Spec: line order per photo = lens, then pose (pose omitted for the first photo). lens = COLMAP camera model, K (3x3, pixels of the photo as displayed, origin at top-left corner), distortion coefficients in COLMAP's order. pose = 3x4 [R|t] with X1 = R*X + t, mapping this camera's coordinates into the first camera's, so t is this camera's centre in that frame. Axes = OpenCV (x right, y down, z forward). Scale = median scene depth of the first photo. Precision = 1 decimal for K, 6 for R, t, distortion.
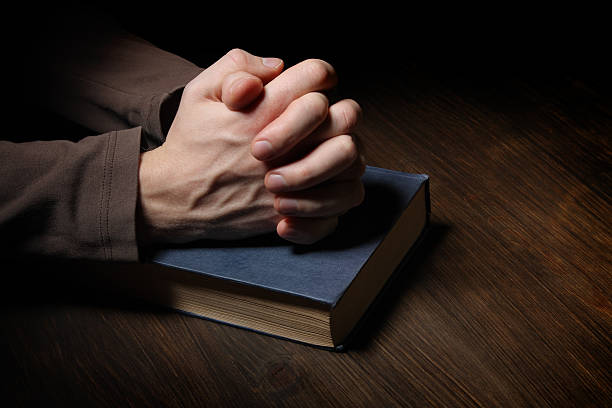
lens RADIAL K [[409.1, 0, 306.0], [0, 409.1, 204.0], [0, 0, 1]] dist [-0.000438, -0.001116]
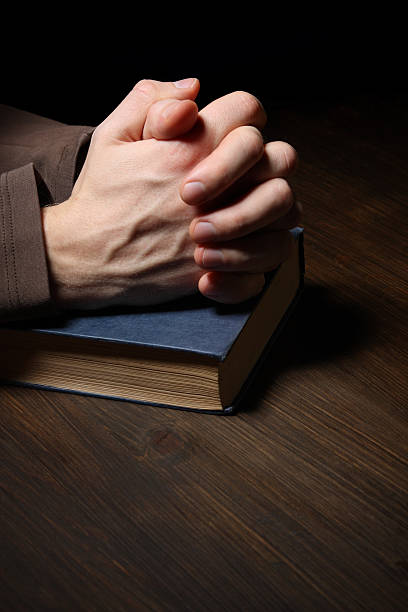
lens RADIAL K [[409.1, 0, 204.0], [0, 409.1, 306.0], [0, 0, 1]] dist [-0.000438, -0.001116]
pose [[0.992959, -0.030343, 0.114508, -0.176972], [0.021196, 0.996548, 0.080270, 0.038308], [-0.116548, -0.077277, 0.990174, 0.102390]]
